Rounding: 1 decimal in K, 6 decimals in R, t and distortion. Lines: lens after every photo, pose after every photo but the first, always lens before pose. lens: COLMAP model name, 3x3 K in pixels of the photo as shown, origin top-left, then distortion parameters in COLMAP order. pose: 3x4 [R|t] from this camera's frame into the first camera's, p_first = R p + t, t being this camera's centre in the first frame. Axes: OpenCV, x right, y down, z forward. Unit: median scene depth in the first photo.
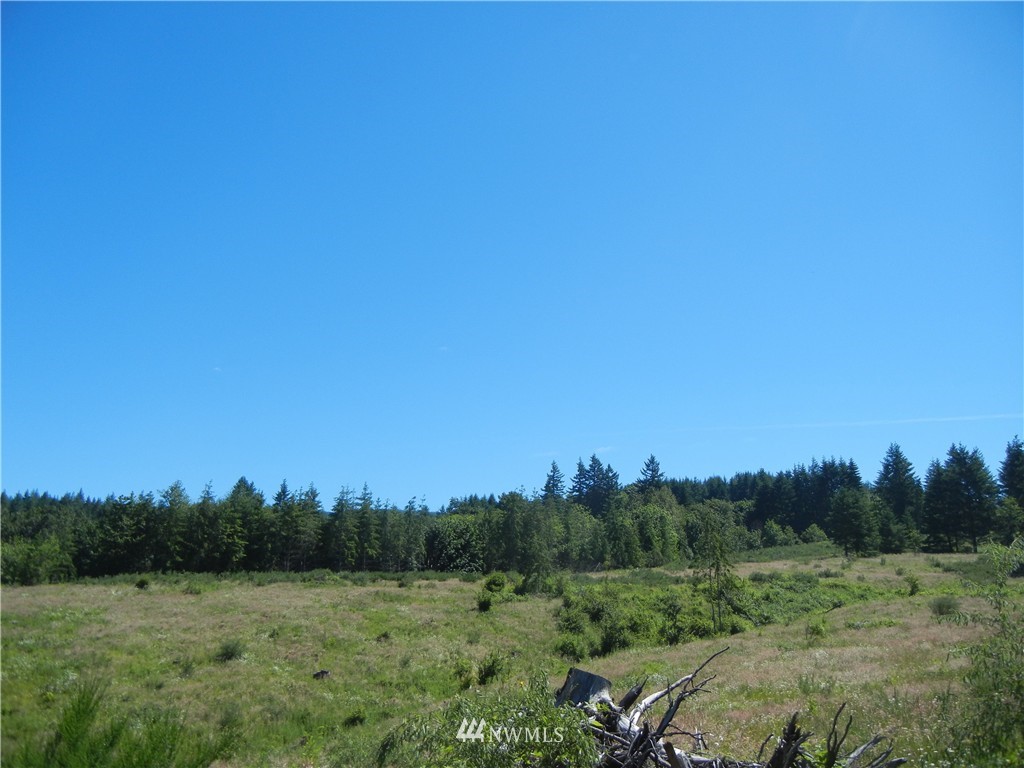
lens RADIAL K [[873.1, 0, 511.8], [0, 873.1, 383.1], [0, 0, 1]] dist [-0.017731, 0.028940]
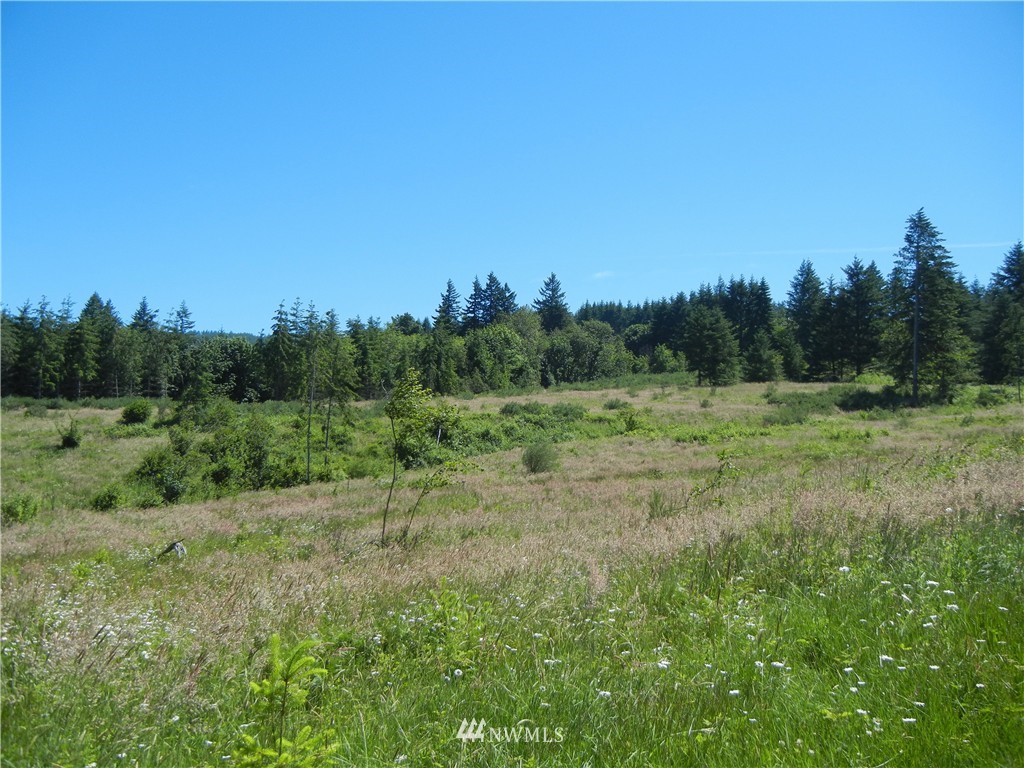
lens RADIAL K [[873.1, 0, 511.6], [0, 873.1, 385.1], [0, 0, 1]] dist [-0.017731, 0.028940]
pose [[0.999964, 0.007970, -0.002936, 0.133578], [-0.007234, 0.980297, 0.197397, 0.019608], [0.004452, -0.197369, 0.980319, 0.099326]]
